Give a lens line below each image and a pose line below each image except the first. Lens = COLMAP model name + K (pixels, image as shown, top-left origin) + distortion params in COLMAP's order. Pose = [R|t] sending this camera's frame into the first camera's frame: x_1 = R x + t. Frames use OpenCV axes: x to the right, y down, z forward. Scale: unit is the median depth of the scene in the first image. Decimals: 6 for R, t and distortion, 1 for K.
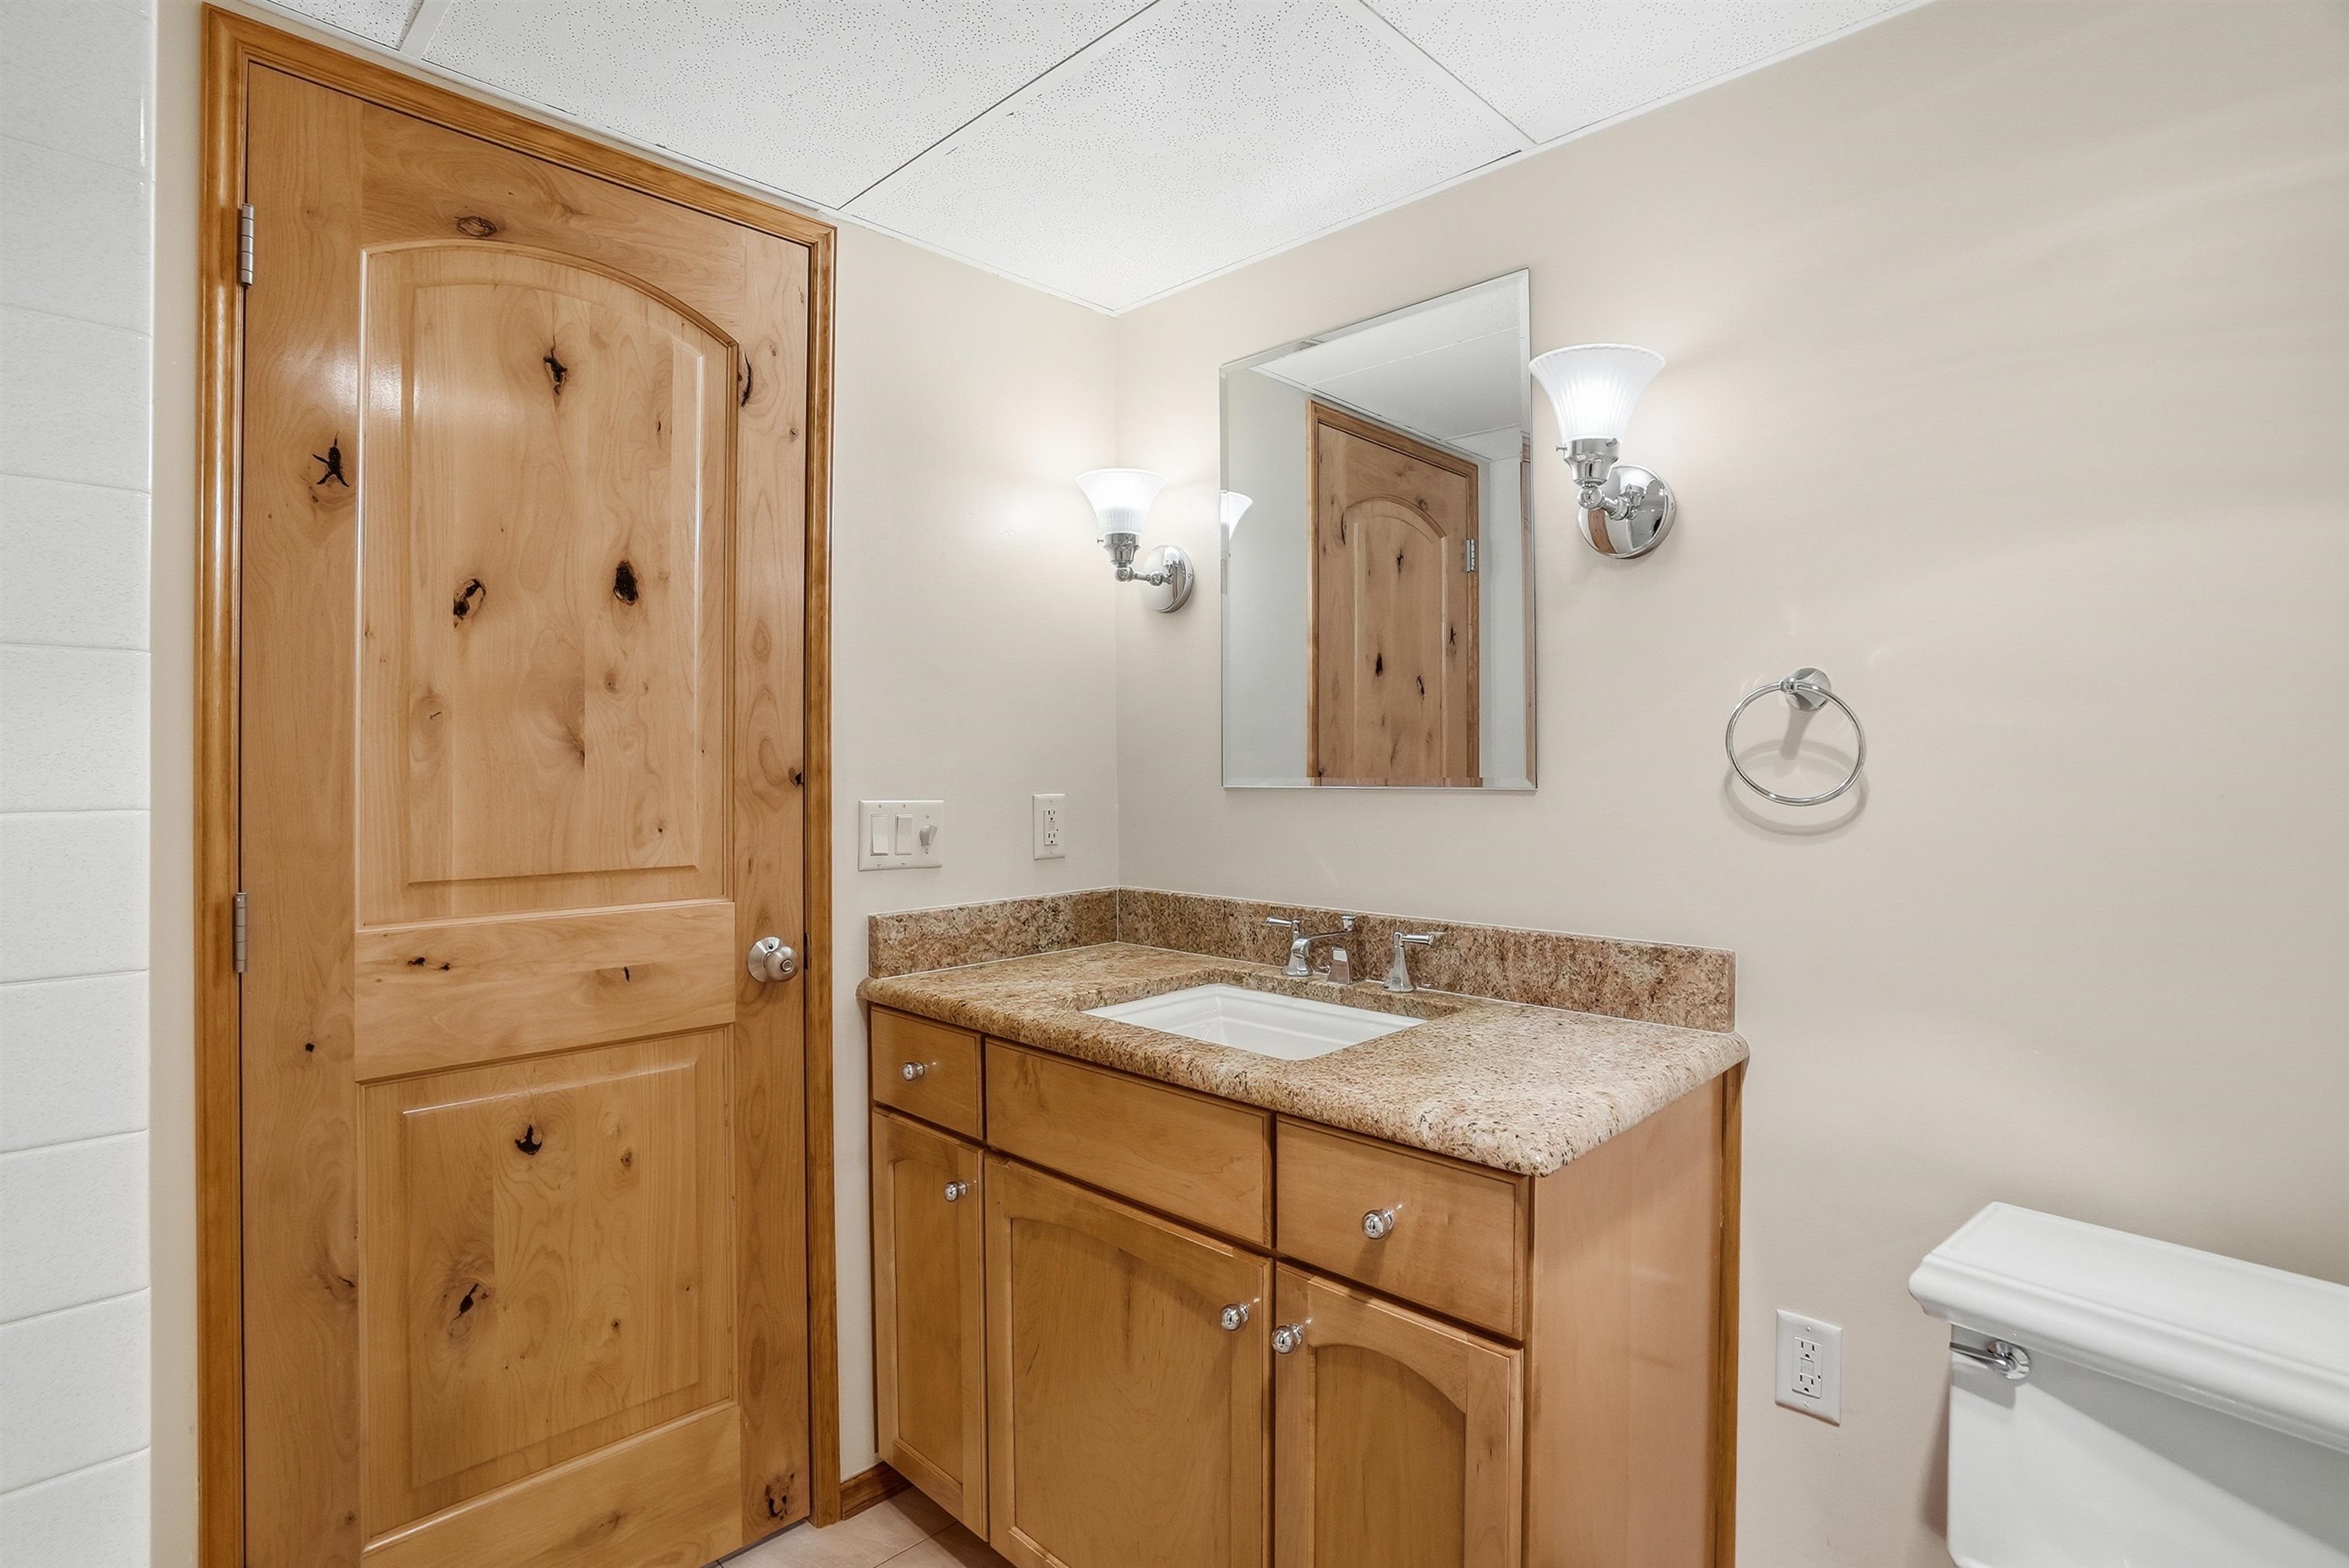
lens RADIAL K [[1116.6, 0, 1197.3], [0, 1116.6, 772.1], [0, 0, 1]] dist [-0.057496, 0.019587]
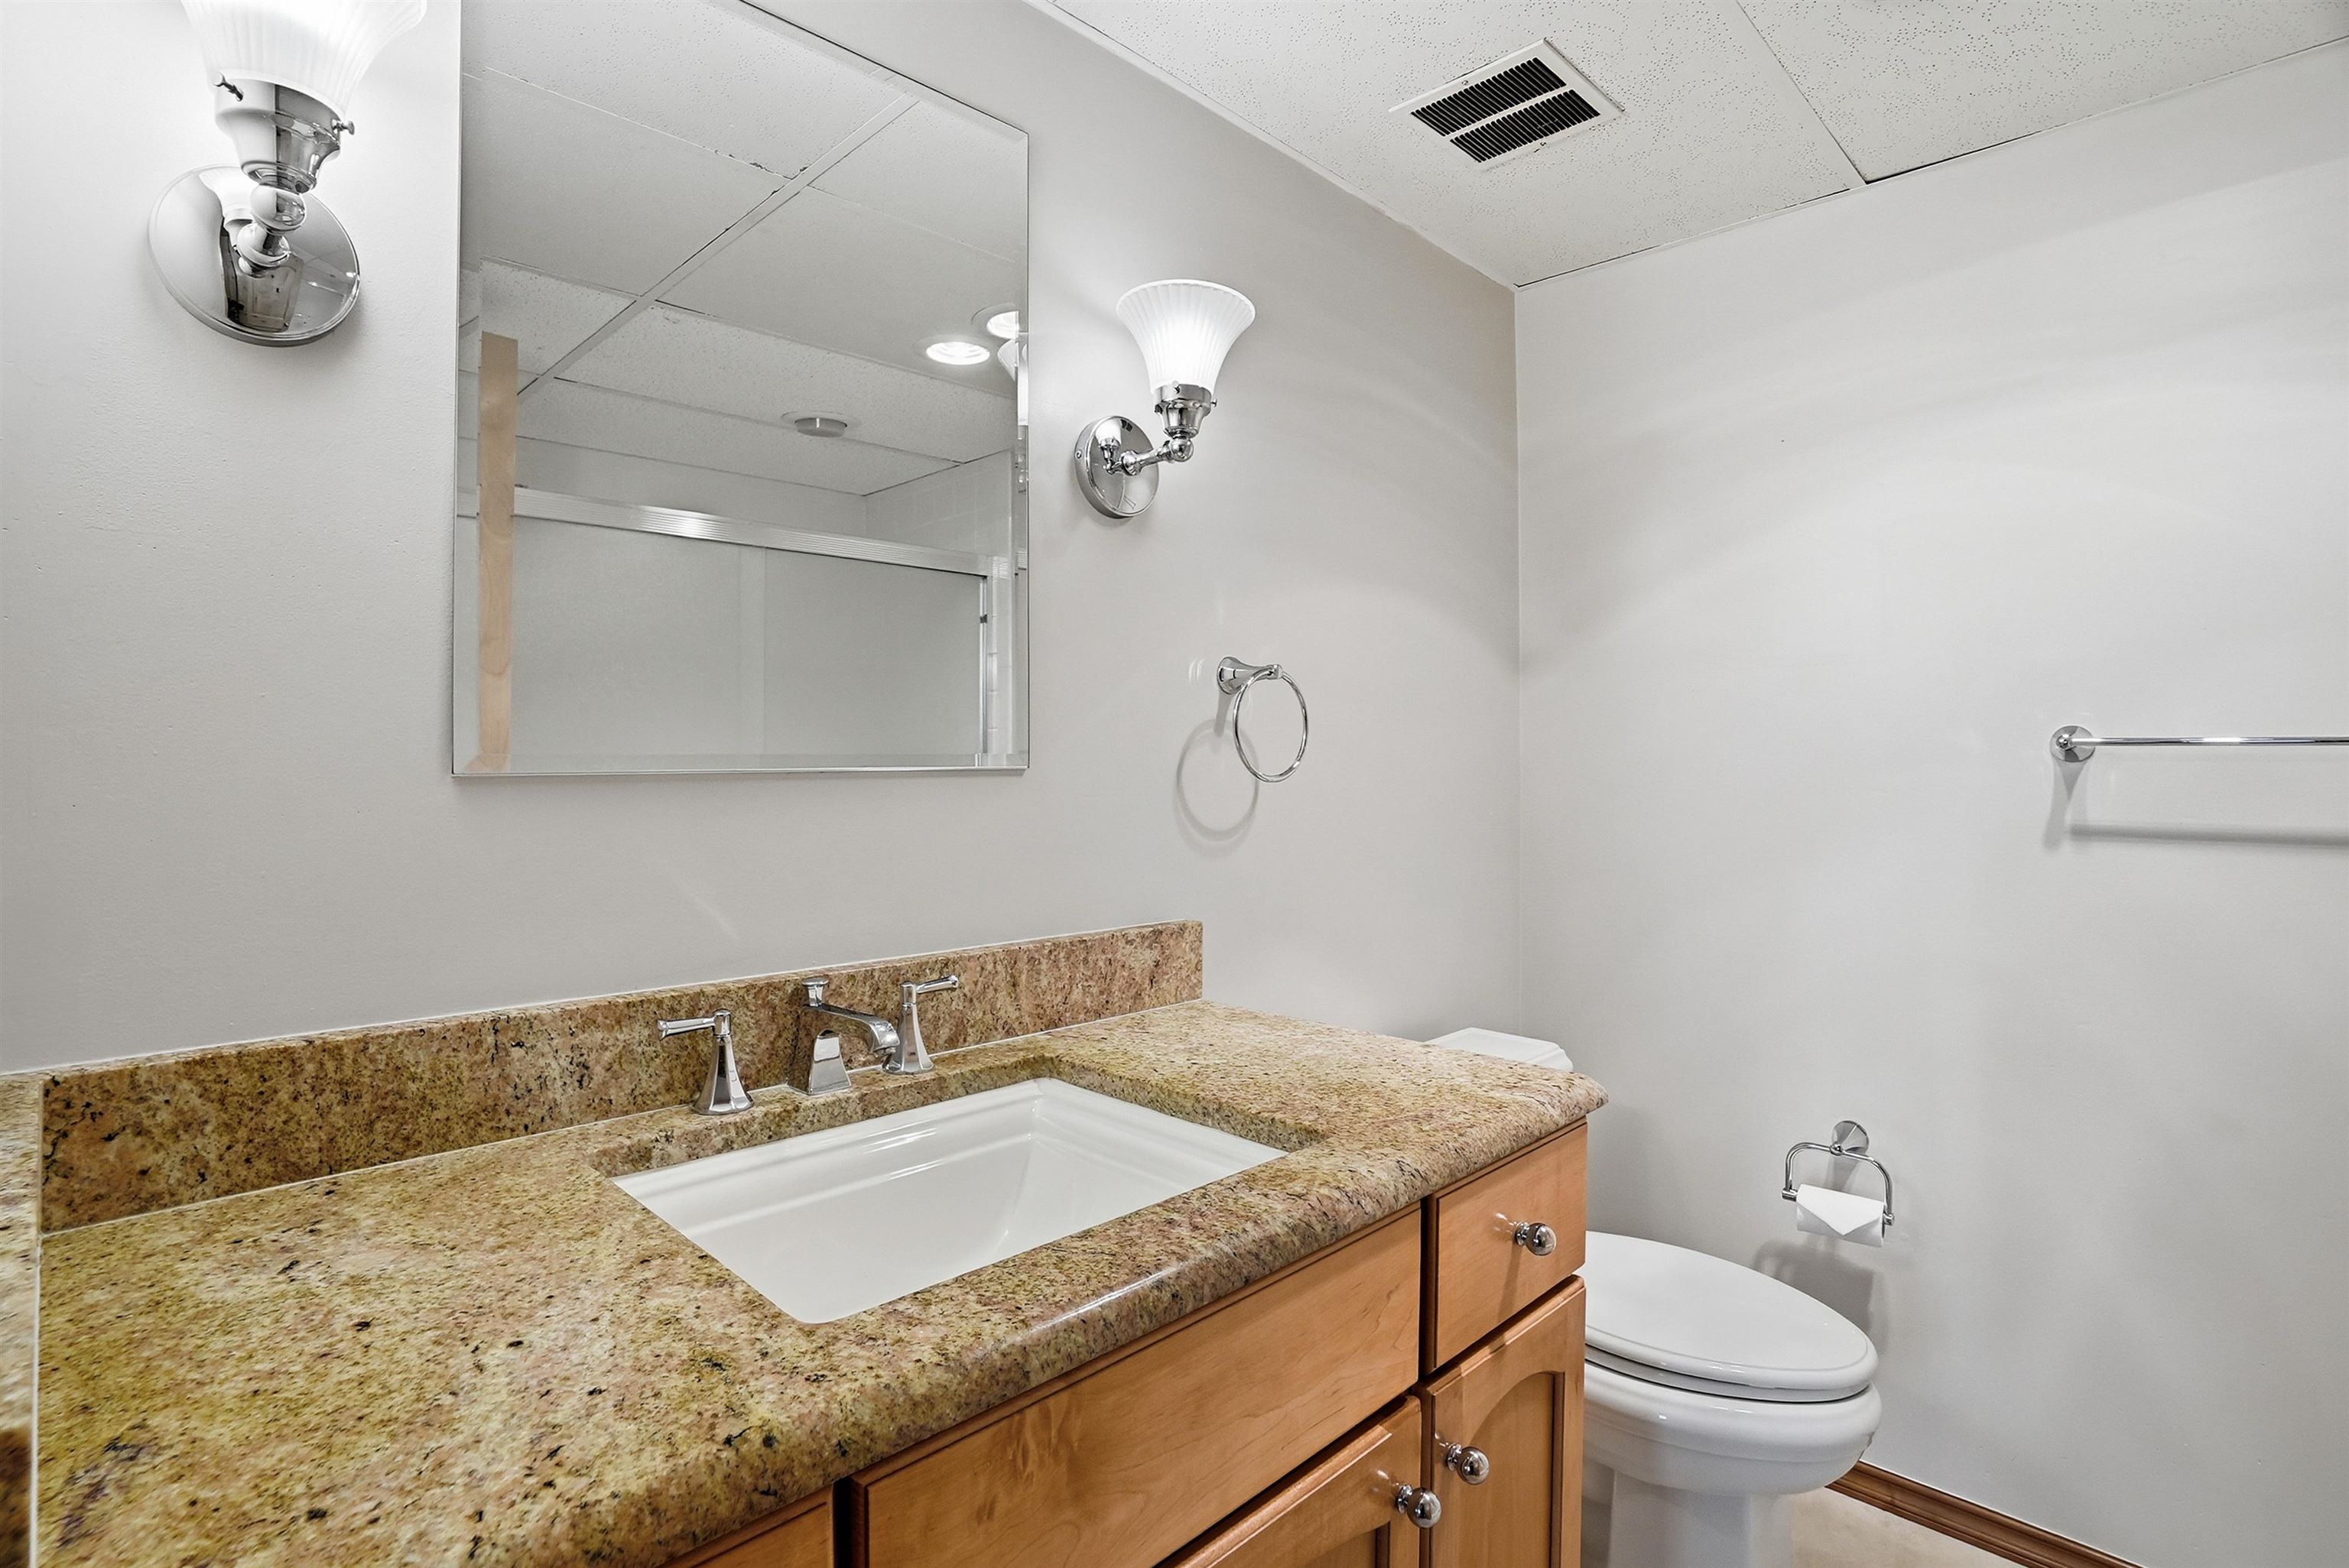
lens RADIAL K [[1116.6, 0, 1195.8], [0, 1116.6, 781.3], [0, 0, 1]] dist [-0.057496, 0.019587]
pose [[0.044500, -0.013717, 0.998915, -0.510928], [0.006489, 0.999889, 0.013441, 0.015499], [-0.998988, 0.005884, 0.044584, 0.851118]]
